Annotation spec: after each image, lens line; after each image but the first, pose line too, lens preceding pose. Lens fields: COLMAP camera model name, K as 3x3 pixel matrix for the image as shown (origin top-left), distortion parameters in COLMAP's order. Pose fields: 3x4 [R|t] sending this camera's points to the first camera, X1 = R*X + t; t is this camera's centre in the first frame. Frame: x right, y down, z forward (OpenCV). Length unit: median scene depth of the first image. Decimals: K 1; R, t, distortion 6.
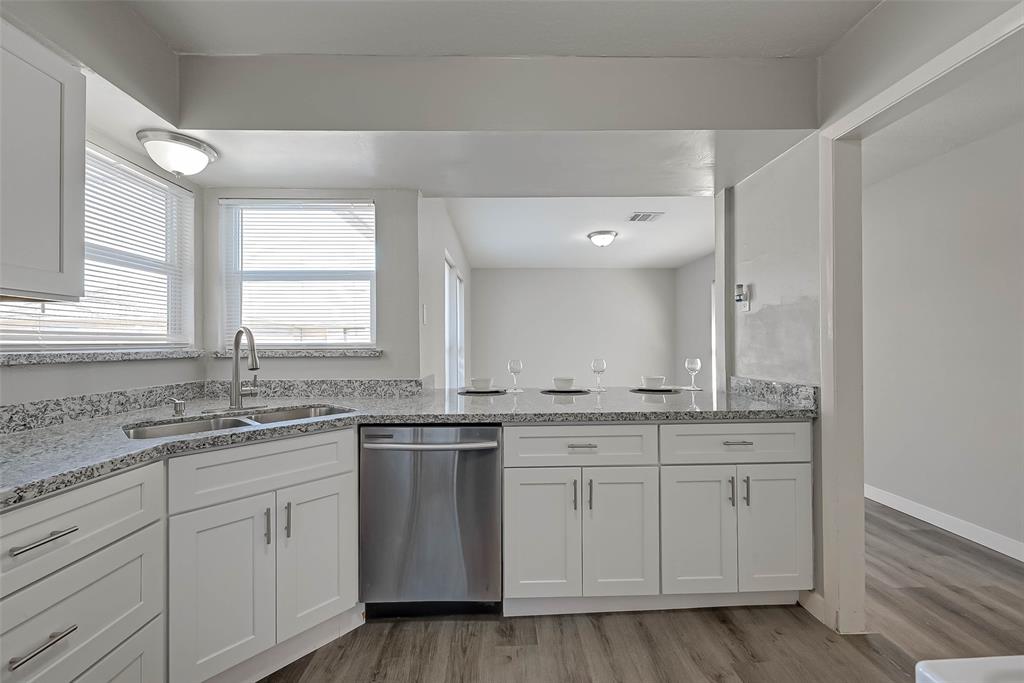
lens RADIAL K [[411.5, 0, 512.0], [0, 411.5, 341.5], [0, 0, 1]] dist [-0.018435, -0.000038]
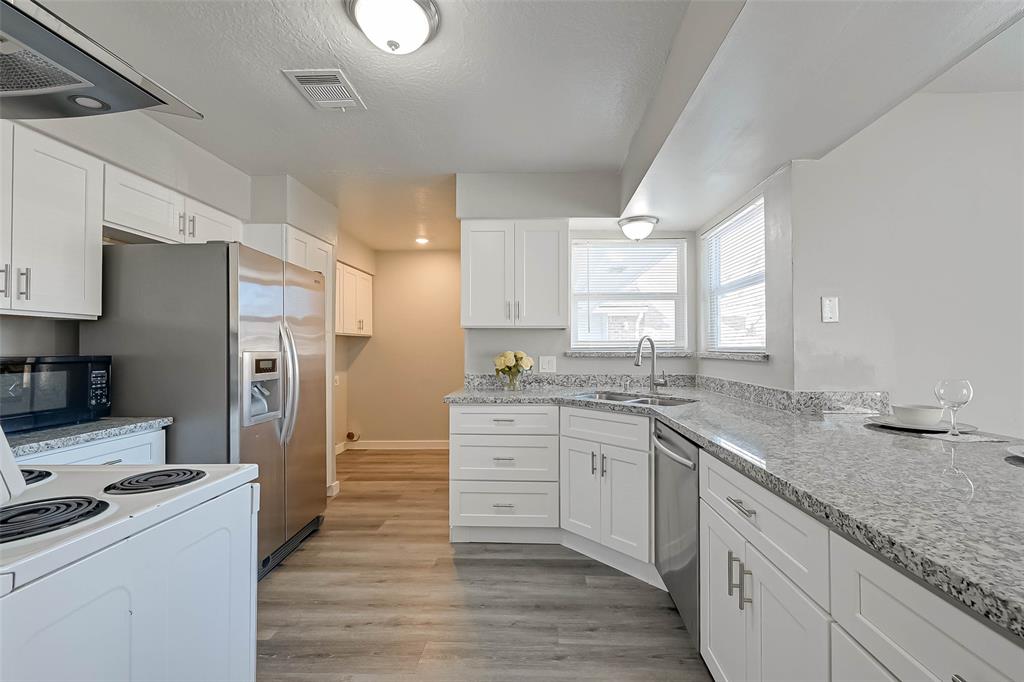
lens RADIAL K [[409.9, 0, 512.0], [0, 409.9, 341.0], [0, 0, 1]] dist [0.000097, 0.000060]
pose [[-0.094232, -0.008988, -0.995510, 0.806594], [0.009757, 0.999903, -0.009952, -0.007780], [0.995502, -0.010651, -0.094135, 0.652753]]
